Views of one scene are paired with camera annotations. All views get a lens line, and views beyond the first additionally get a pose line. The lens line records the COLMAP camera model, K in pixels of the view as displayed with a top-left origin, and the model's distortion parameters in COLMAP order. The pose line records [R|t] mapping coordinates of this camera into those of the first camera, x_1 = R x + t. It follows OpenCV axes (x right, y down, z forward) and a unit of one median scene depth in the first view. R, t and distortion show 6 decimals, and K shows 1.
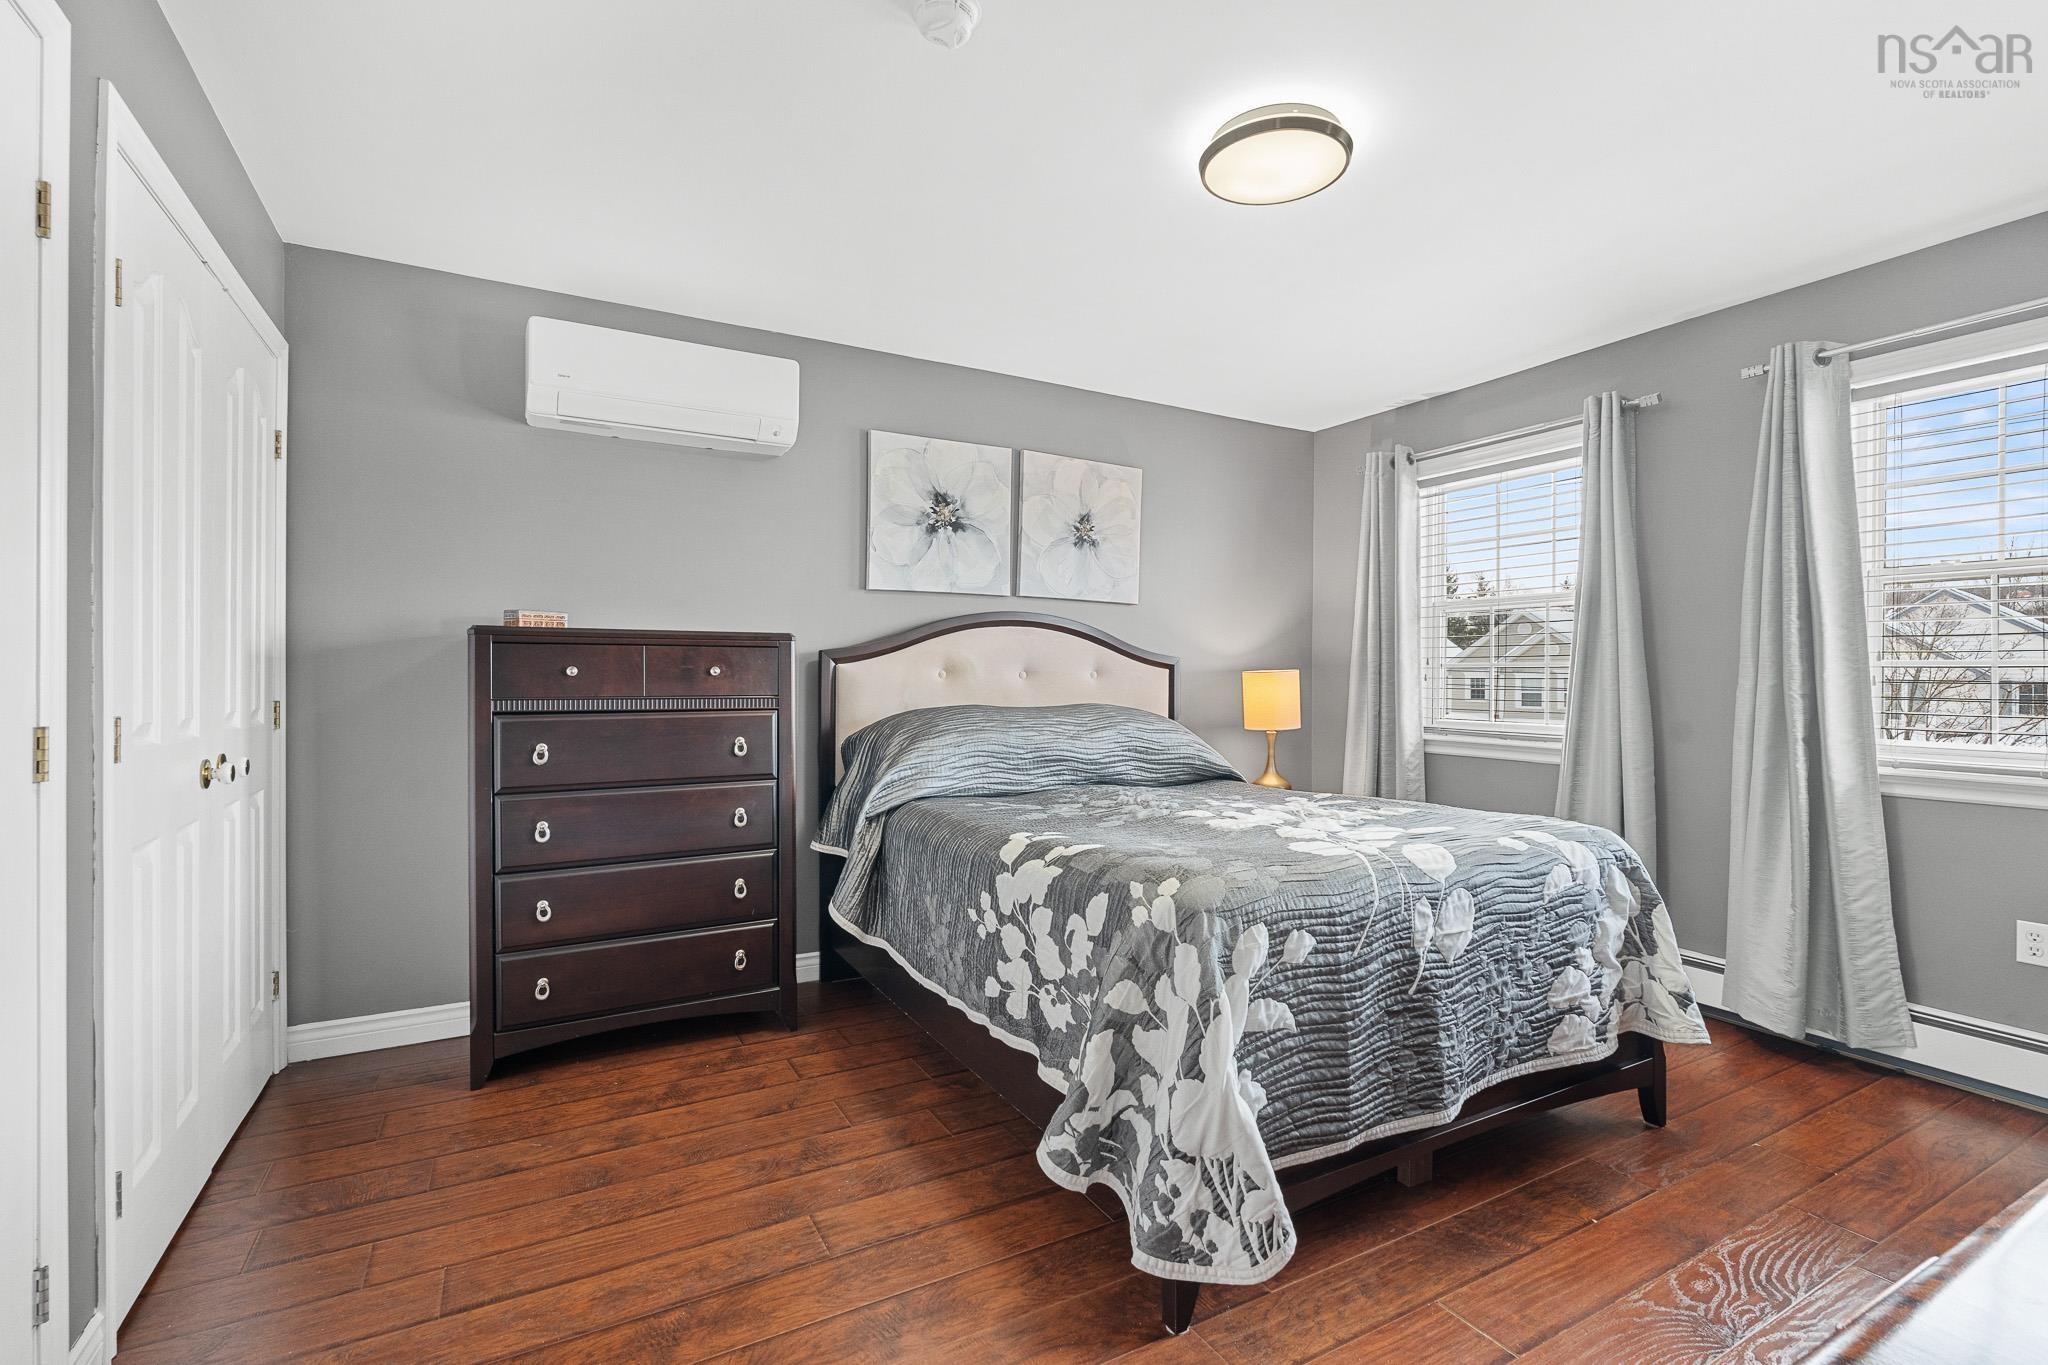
lens RADIAL K [[932.7, 0, 1023.5], [0, 932.7, 664.0], [0, 0, 1]] dist [0.000307, 0.000008]
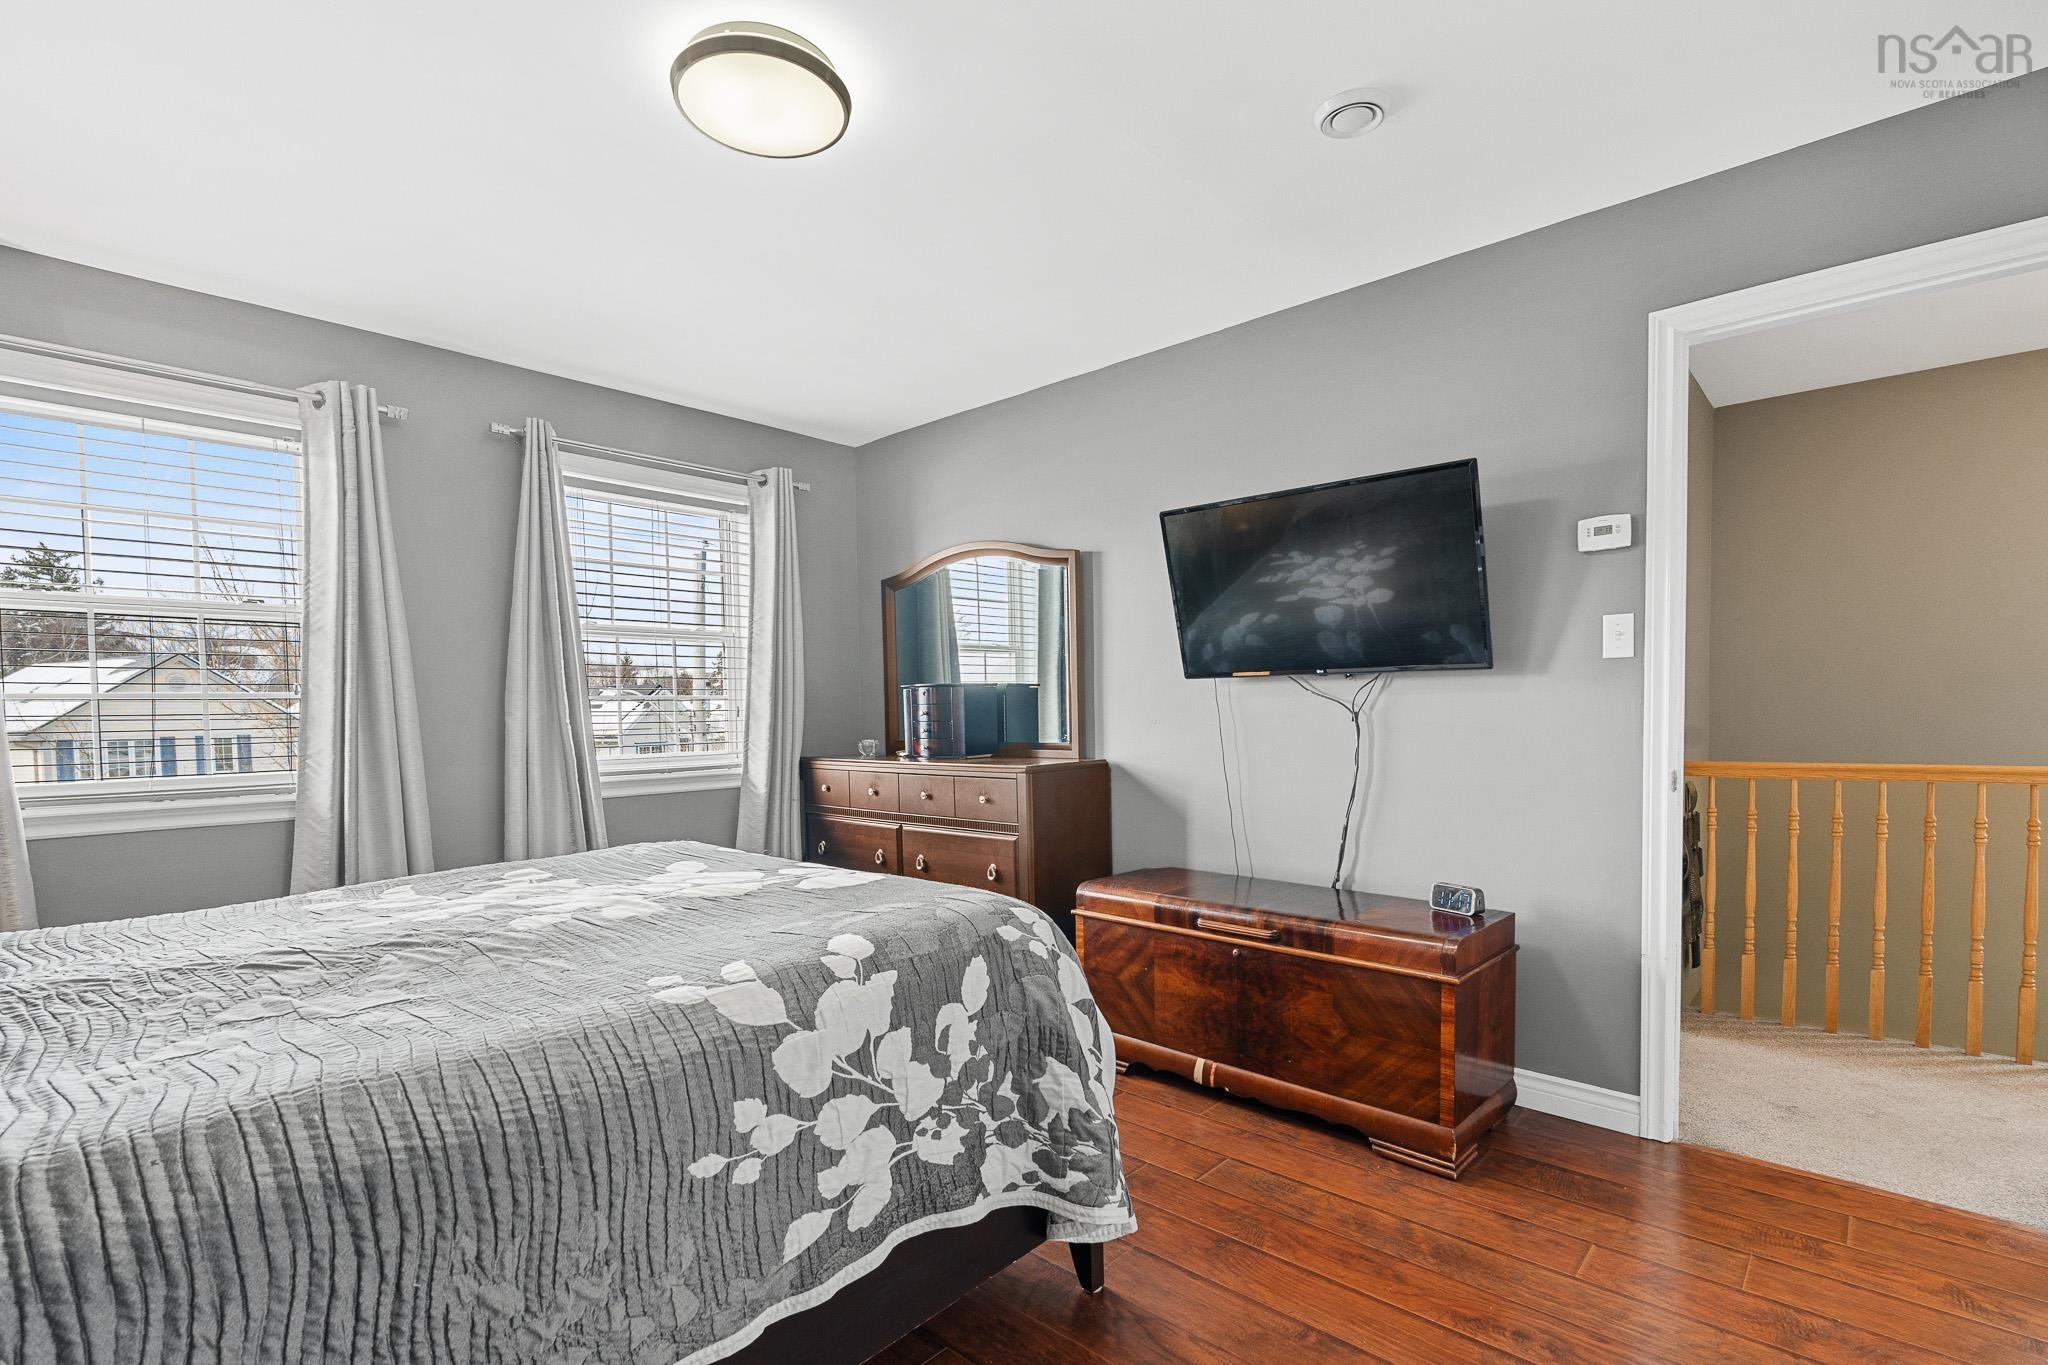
lens RADIAL K [[969.8, 0, 1024.0], [0, 969.8, 682.5], [0, 0, 1]] dist [-0.001263, -0.000124]
pose [[-0.305772, 0.011625, 0.952034, -0.728814], [0.002734, 0.999932, -0.011332, 0.000914], [-0.952101, -0.000863, -0.305783, 1.142598]]
